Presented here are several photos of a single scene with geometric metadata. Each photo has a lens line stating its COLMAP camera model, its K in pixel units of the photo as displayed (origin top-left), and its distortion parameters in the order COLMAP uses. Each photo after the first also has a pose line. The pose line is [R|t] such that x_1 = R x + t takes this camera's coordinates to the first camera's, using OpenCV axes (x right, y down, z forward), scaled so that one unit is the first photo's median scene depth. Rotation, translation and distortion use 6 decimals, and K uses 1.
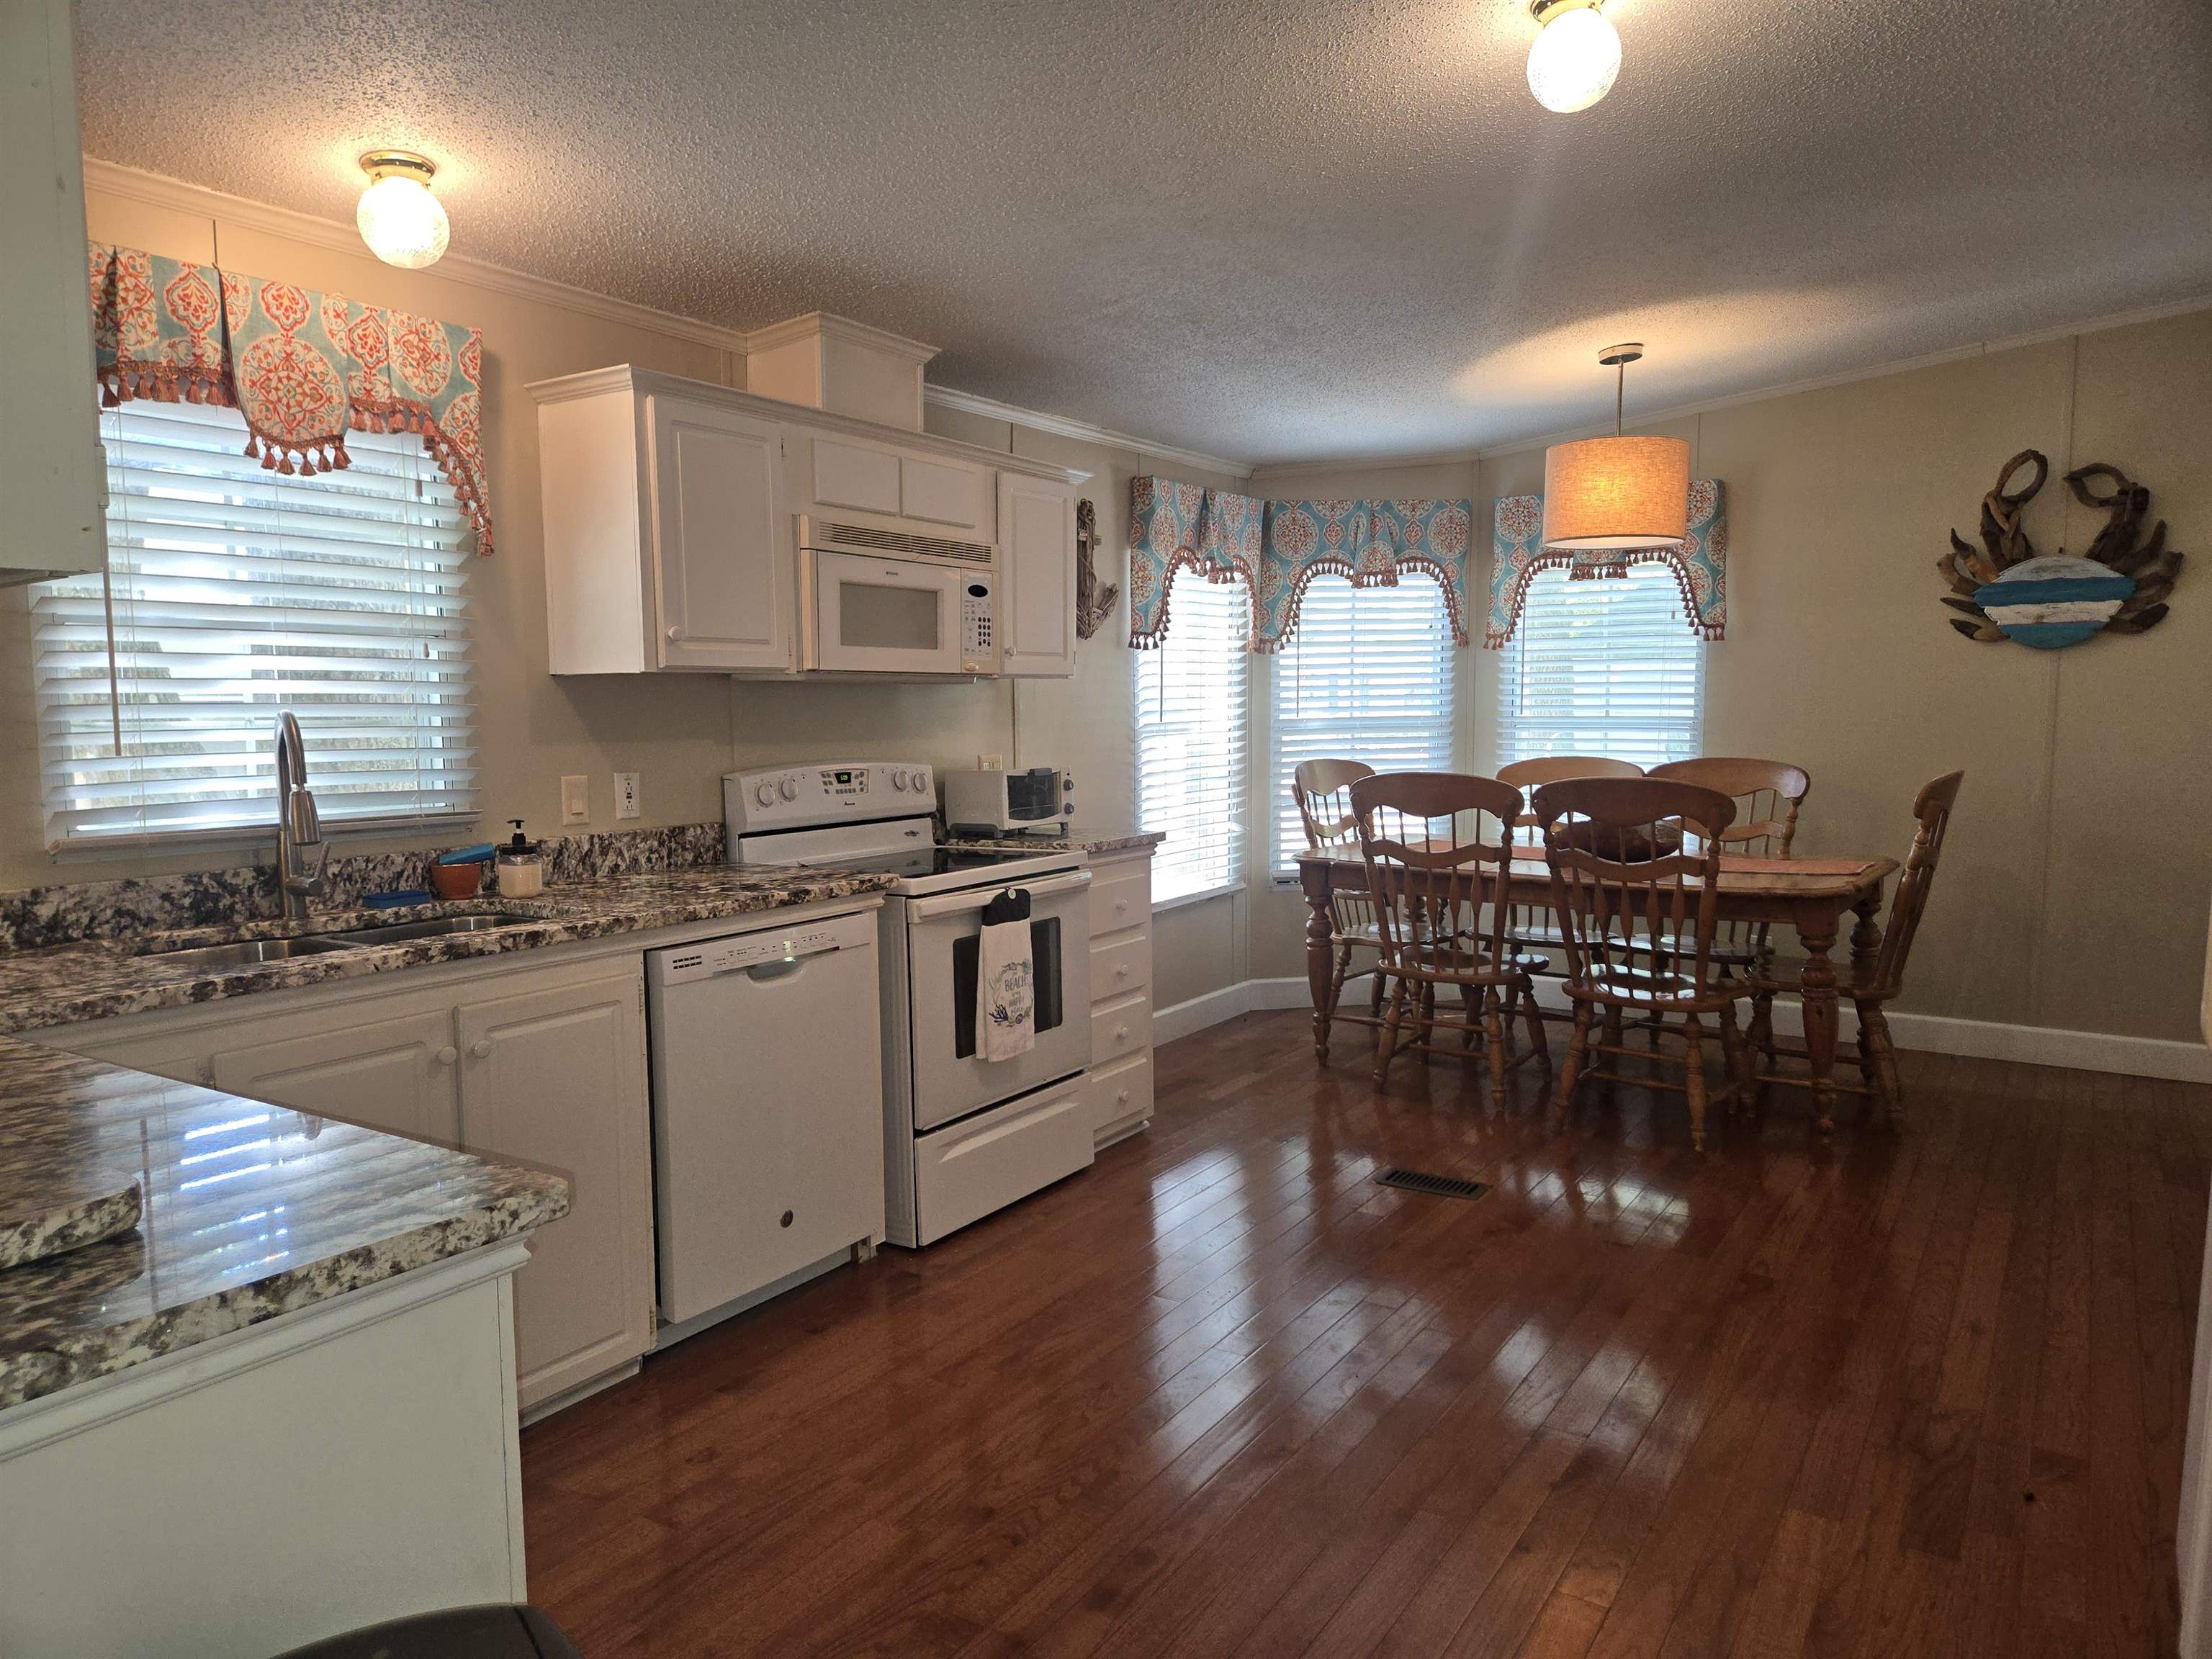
lens RADIAL K [[1485.6, 0, 1123.3], [0, 1485.6, 829.2], [0, 0, 1]] dist [0.046476, -0.018878]
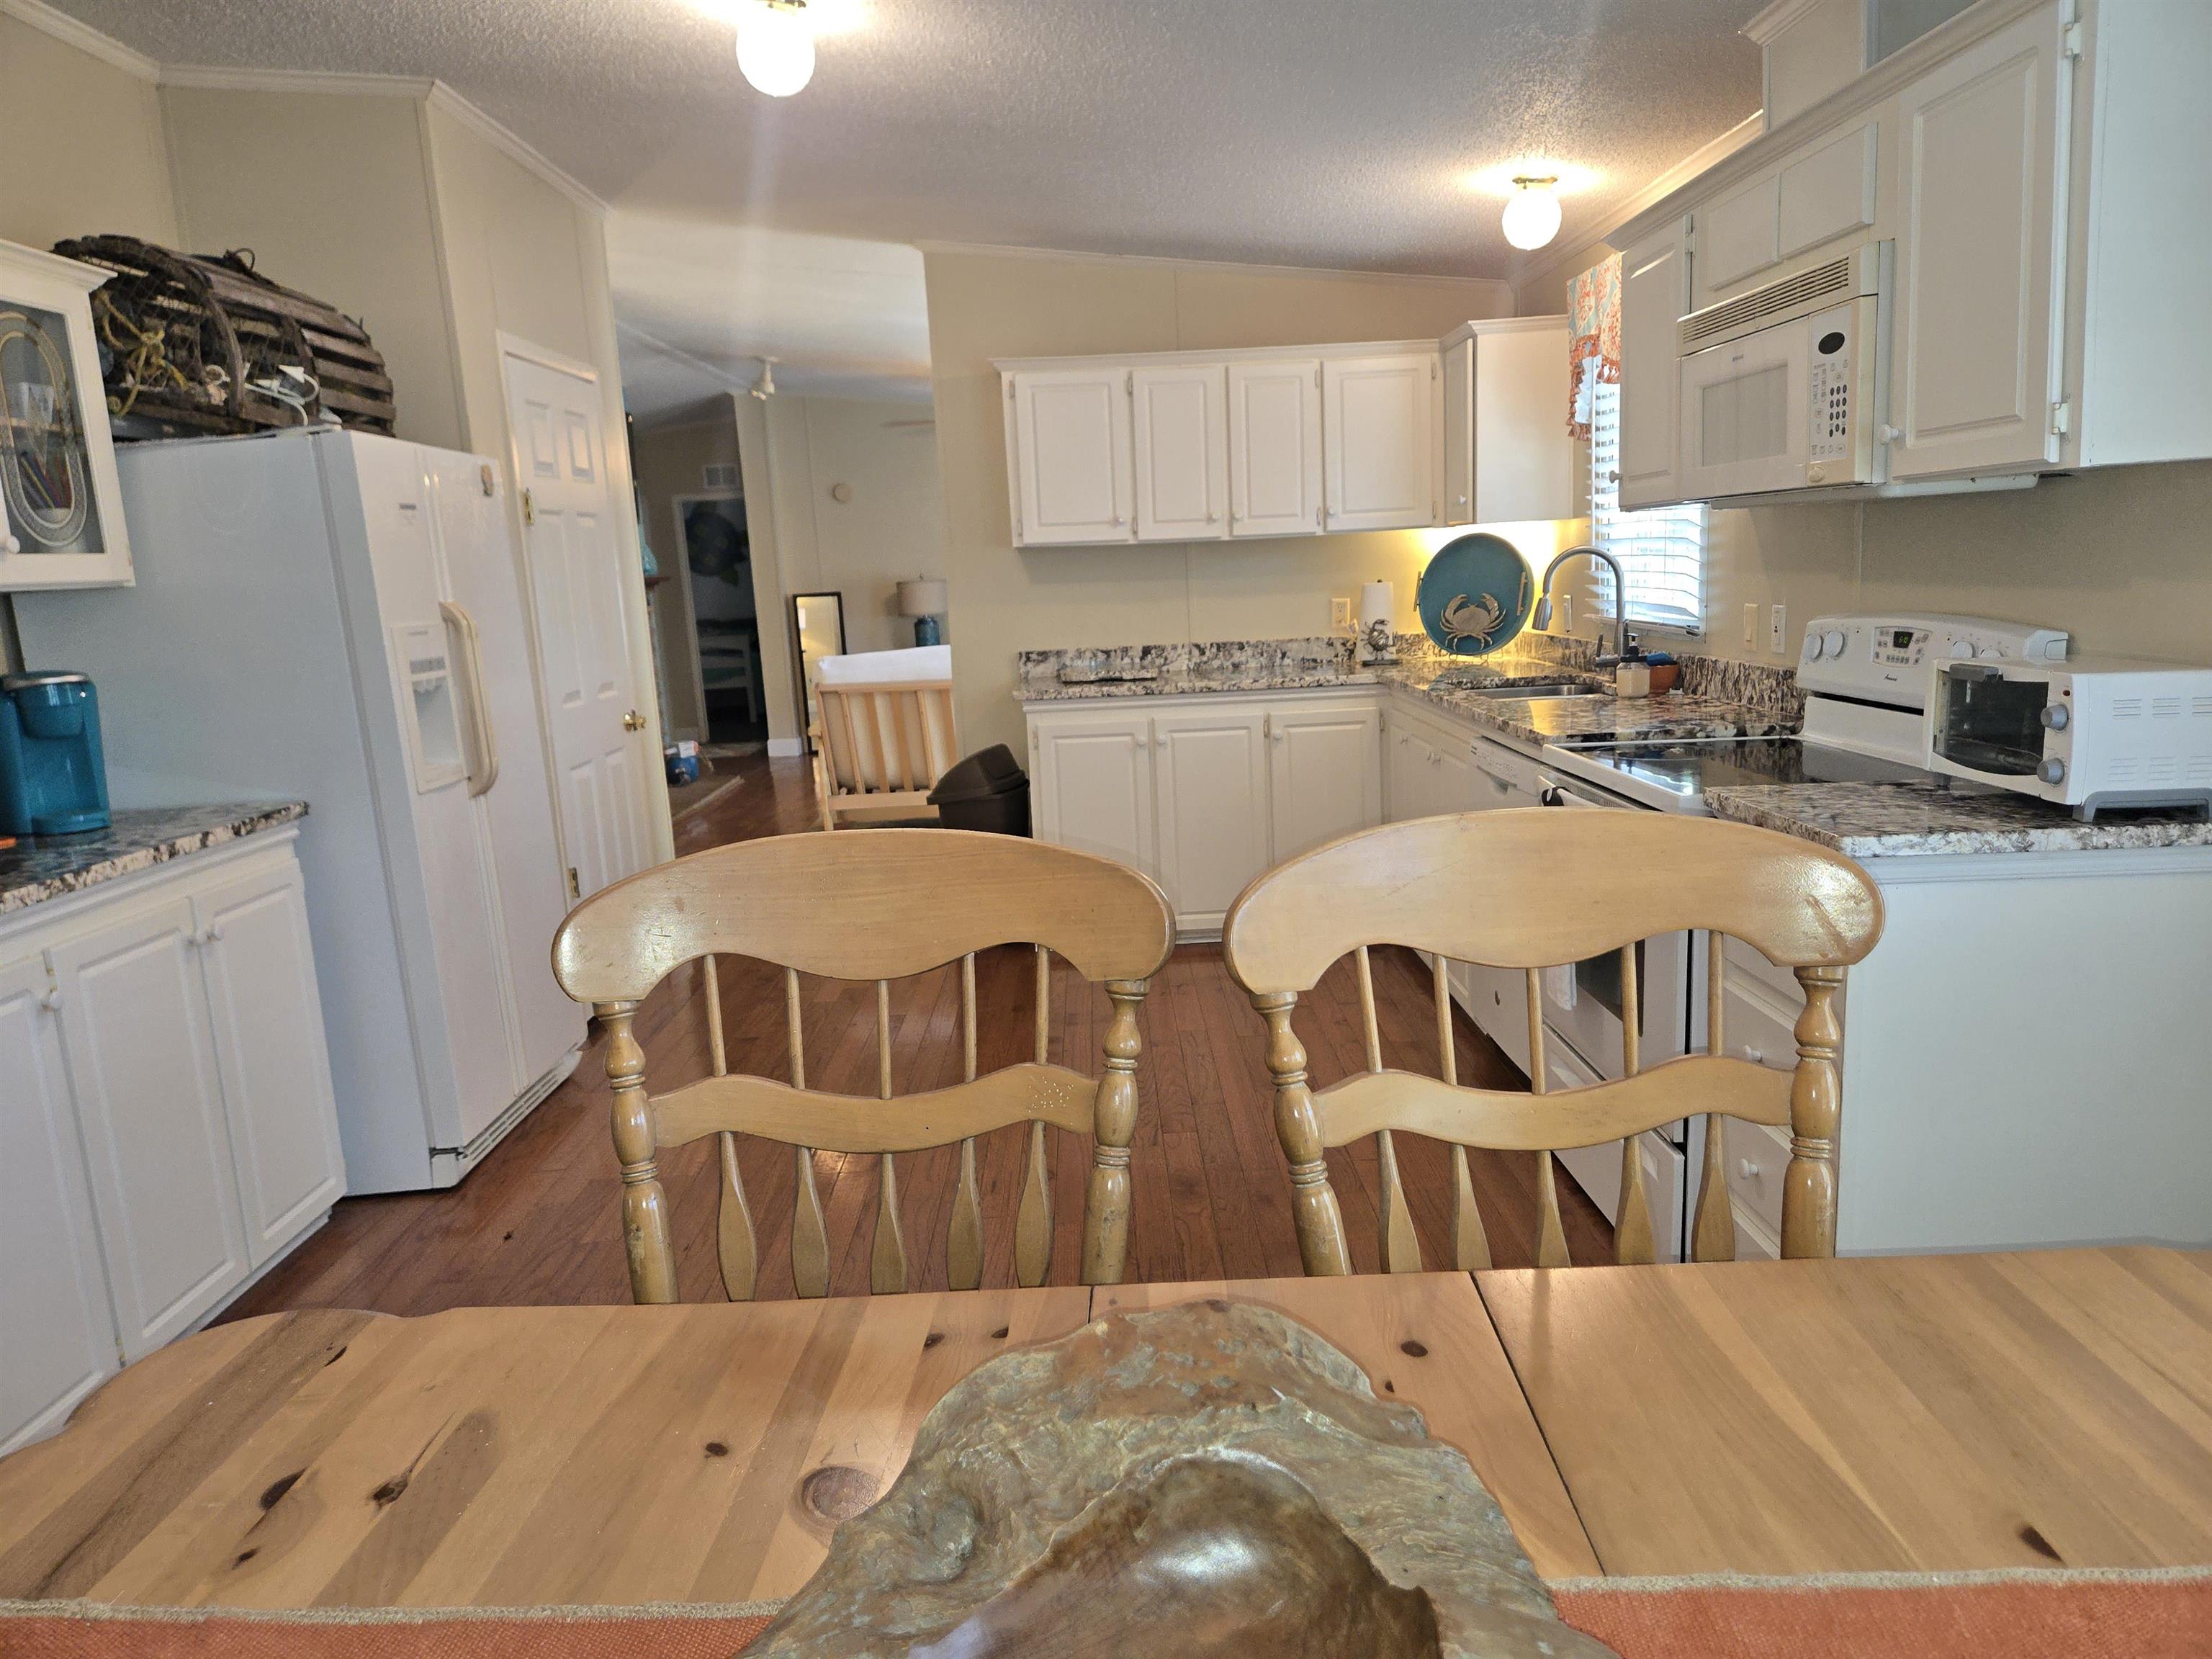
lens RADIAL K [[1485.6, 0, 1112.3], [0, 1485.6, 830.4], [0, 0, 1]] dist [0.046476, -0.018878]
pose [[-0.836252, 0.146716, -0.528353, 0.550783], [0.010582, 0.967679, 0.251961, -0.142573], [0.548243, 0.205112, -0.810777, 1.541541]]
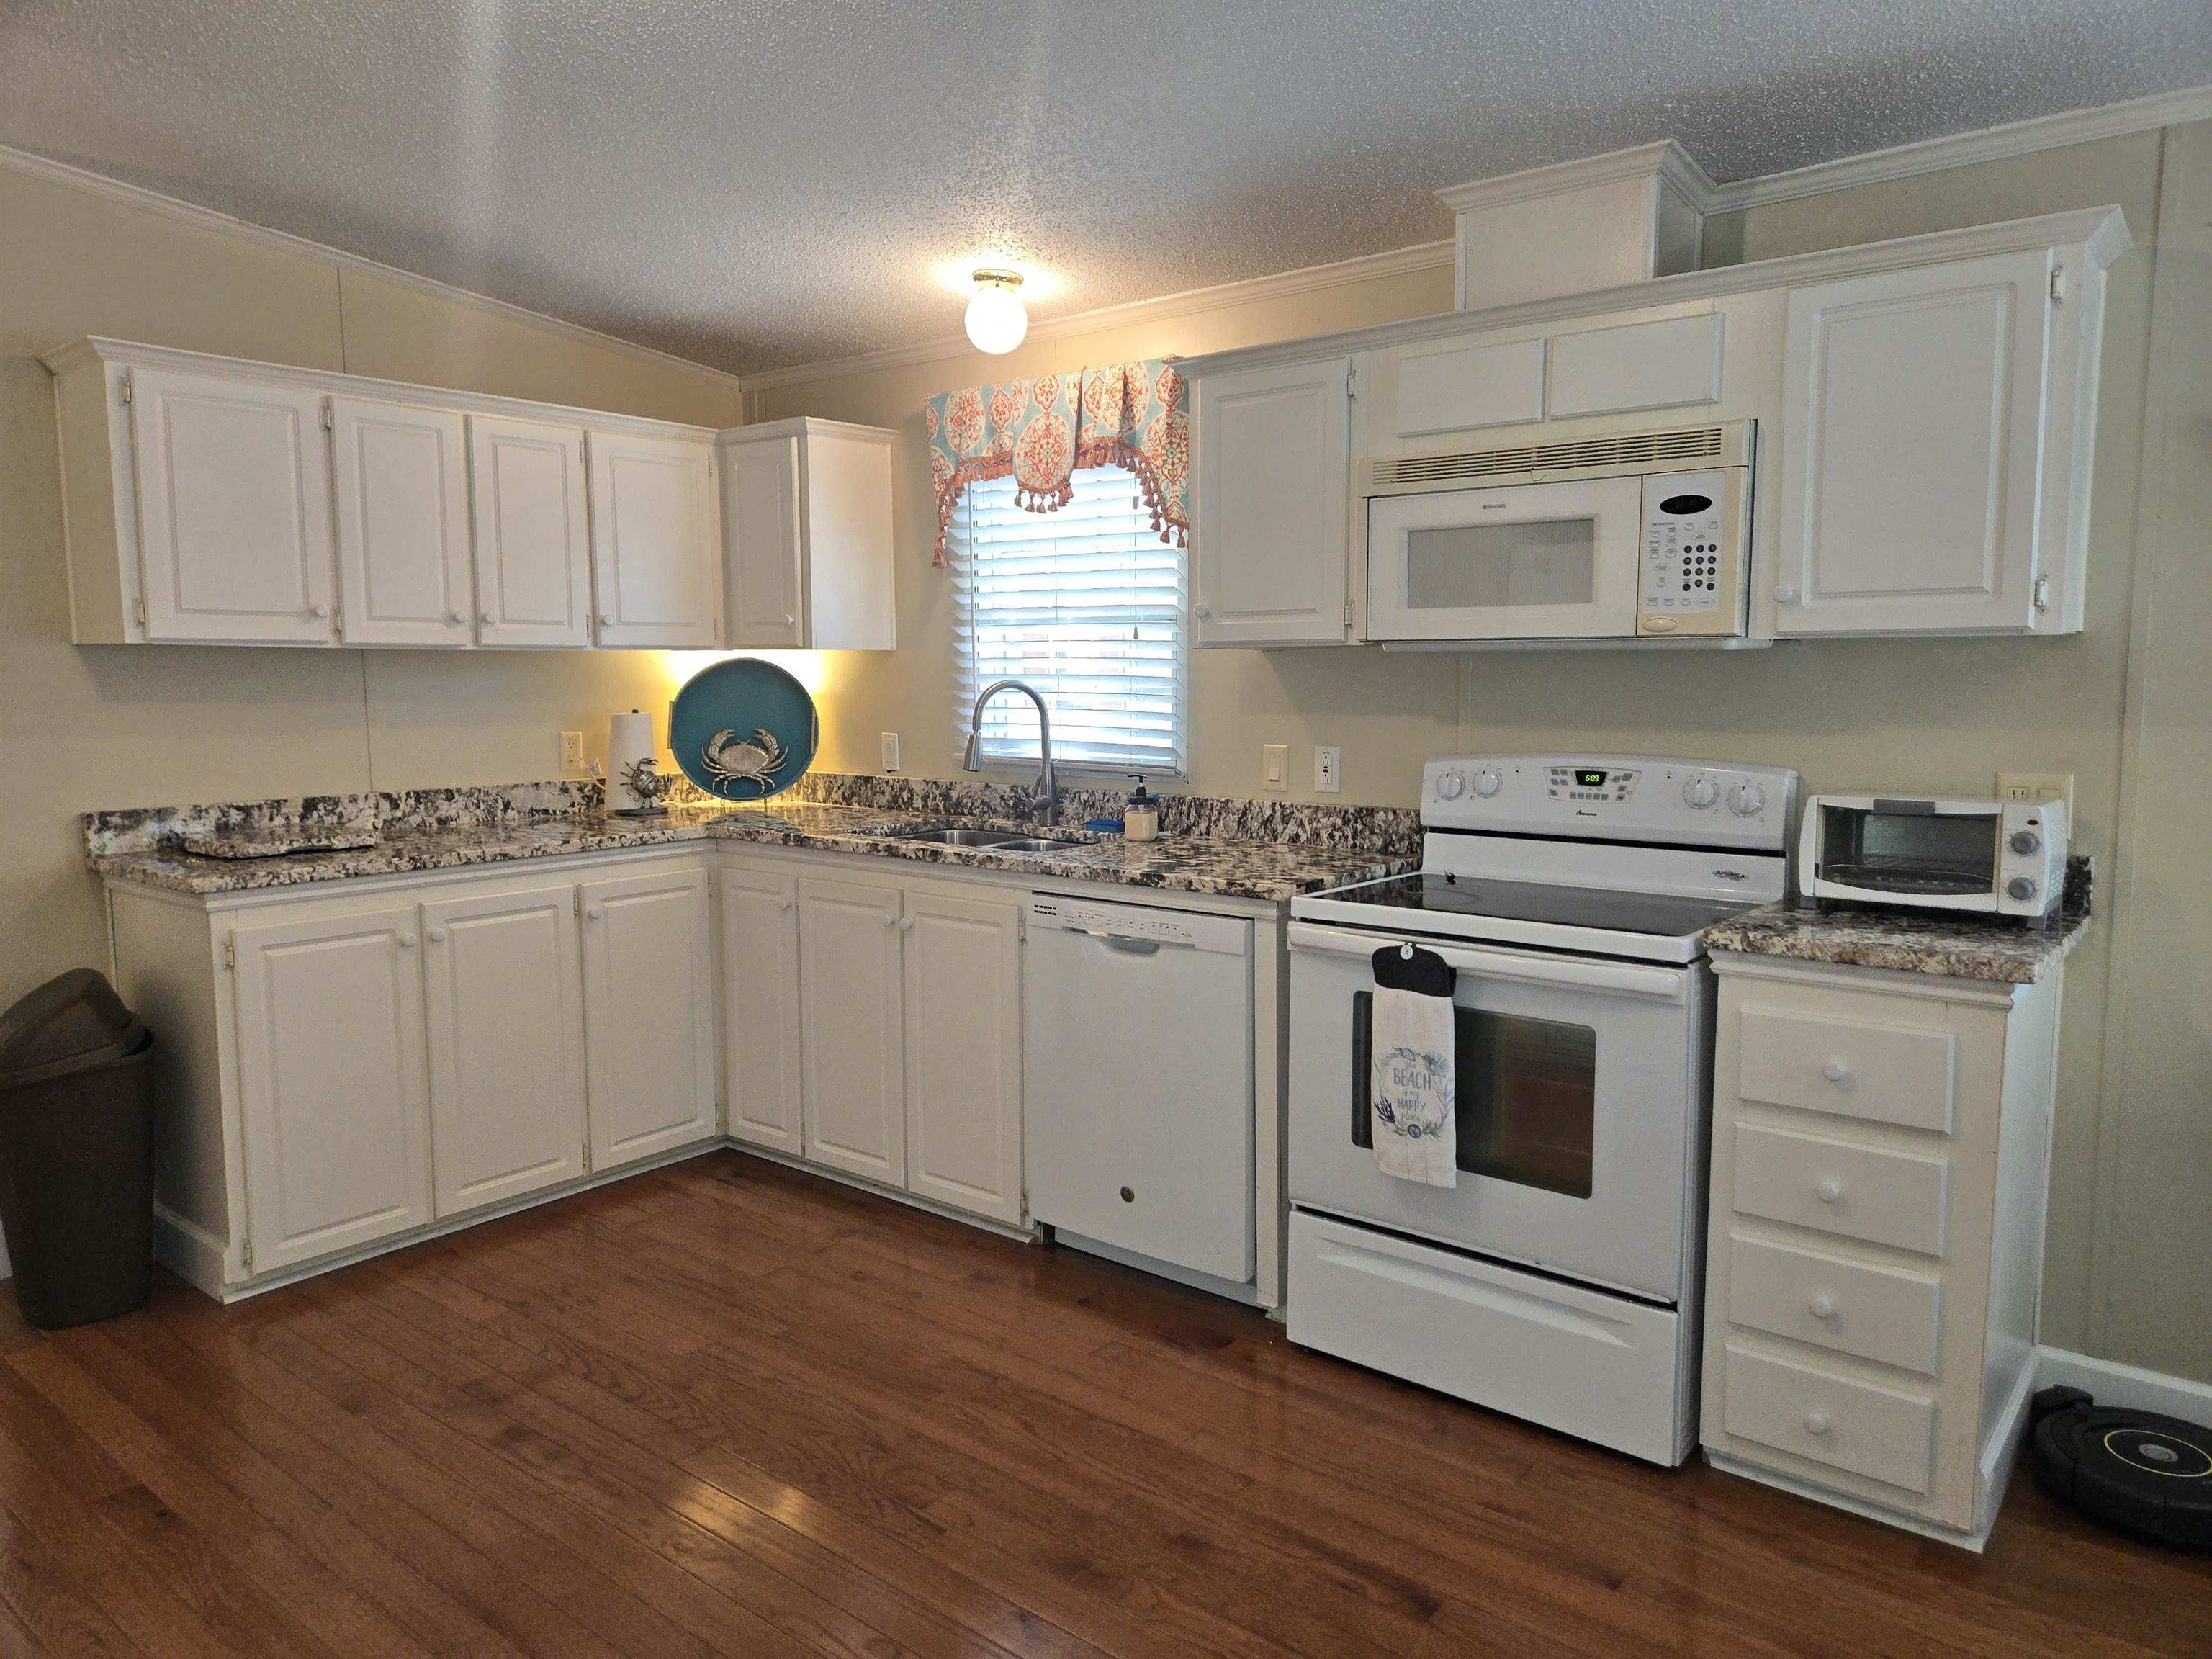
lens RADIAL K [[1485.6, 0, 1110.8], [0, 1485.6, 805.6], [0, 0, 1]] dist [0.046476, -0.018878]
pose [[-0.114106, 0.105240, -0.987879, 0.648740], [-0.079069, 0.990257, 0.114626, -0.098183], [0.990317, 0.091190, -0.104673, 0.941885]]
